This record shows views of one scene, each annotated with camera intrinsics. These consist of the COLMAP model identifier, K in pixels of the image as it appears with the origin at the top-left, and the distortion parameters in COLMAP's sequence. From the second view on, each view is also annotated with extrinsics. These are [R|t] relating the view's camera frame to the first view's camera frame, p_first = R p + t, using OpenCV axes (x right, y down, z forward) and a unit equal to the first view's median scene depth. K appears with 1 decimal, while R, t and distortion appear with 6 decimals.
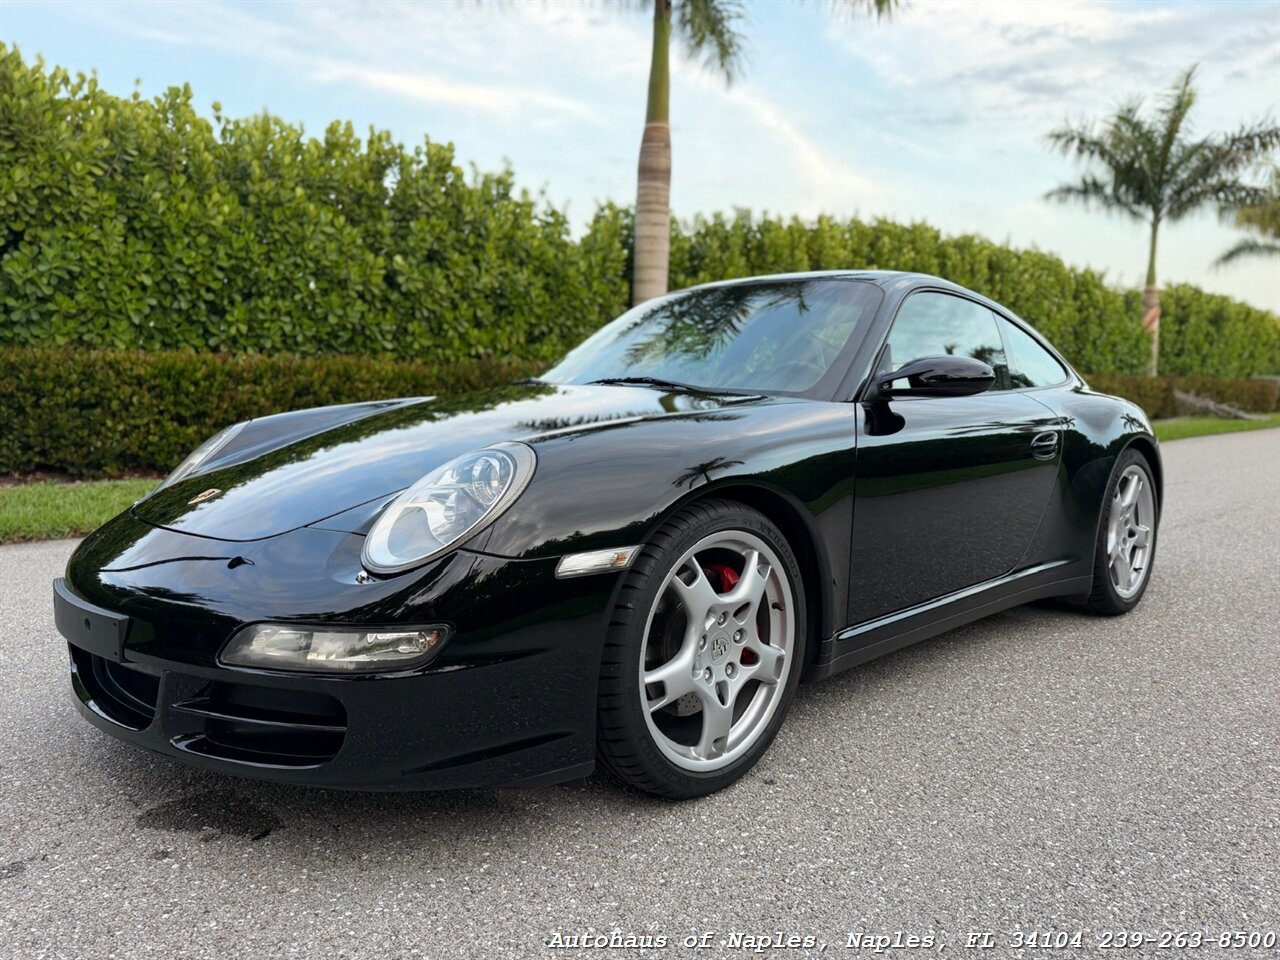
lens RADIAL K [[923.0, 0, 645.5], [0, 923.0, 479.9], [0, 0, 1]] dist [0.052065, -0.066597]
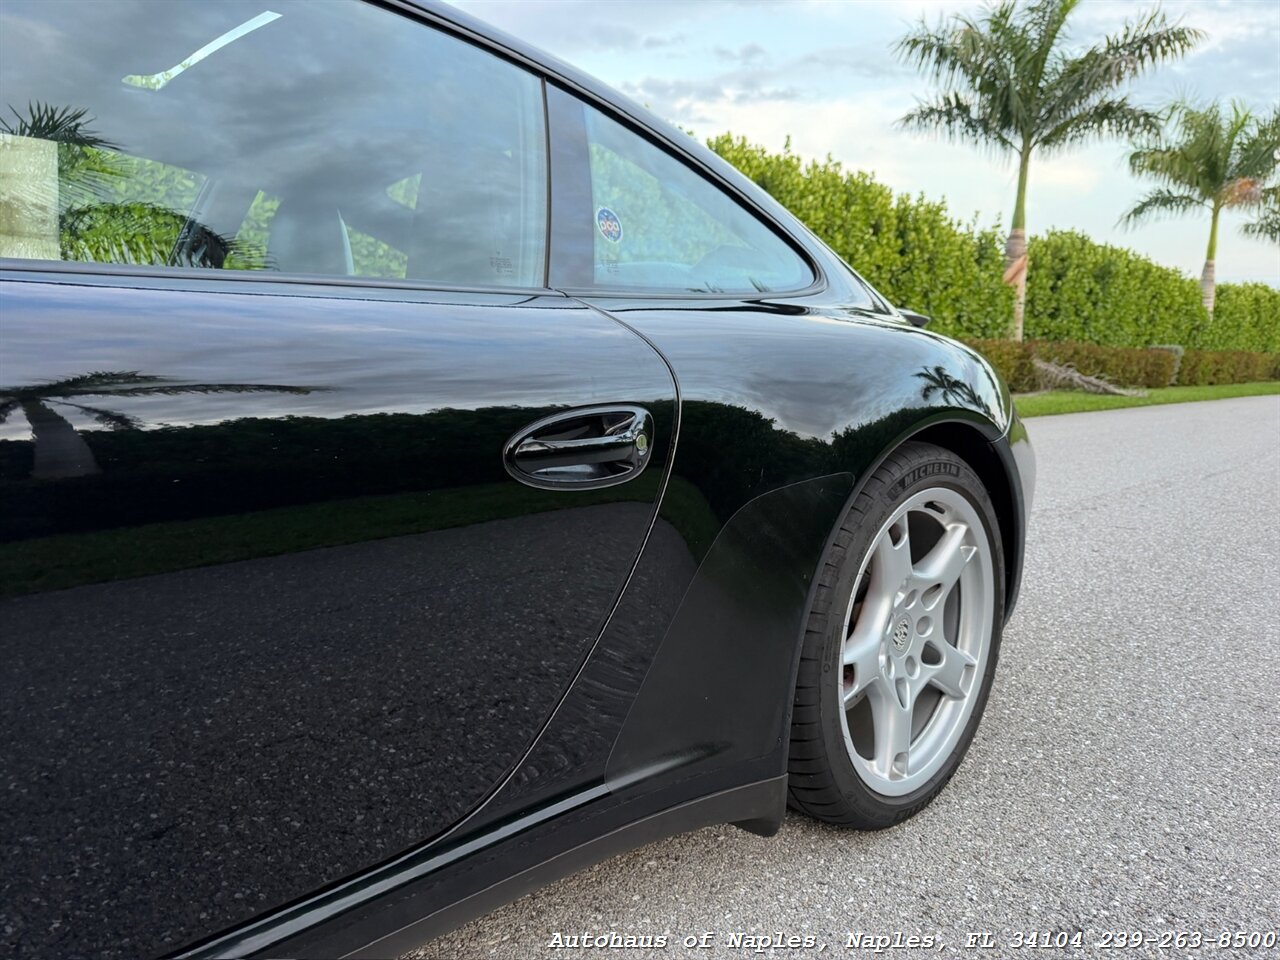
lens RADIAL K [[925.6, 0, 633.9], [0, 925.6, 474.9], [0, 0, 1]] dist [0.043233, -0.058462]
pose [[0.999282, 0.017481, 0.033609, 0.189603], [-0.018699, 0.999167, 0.036277, -0.016650], [-0.032947, -0.036879, 0.998776, 0.191060]]
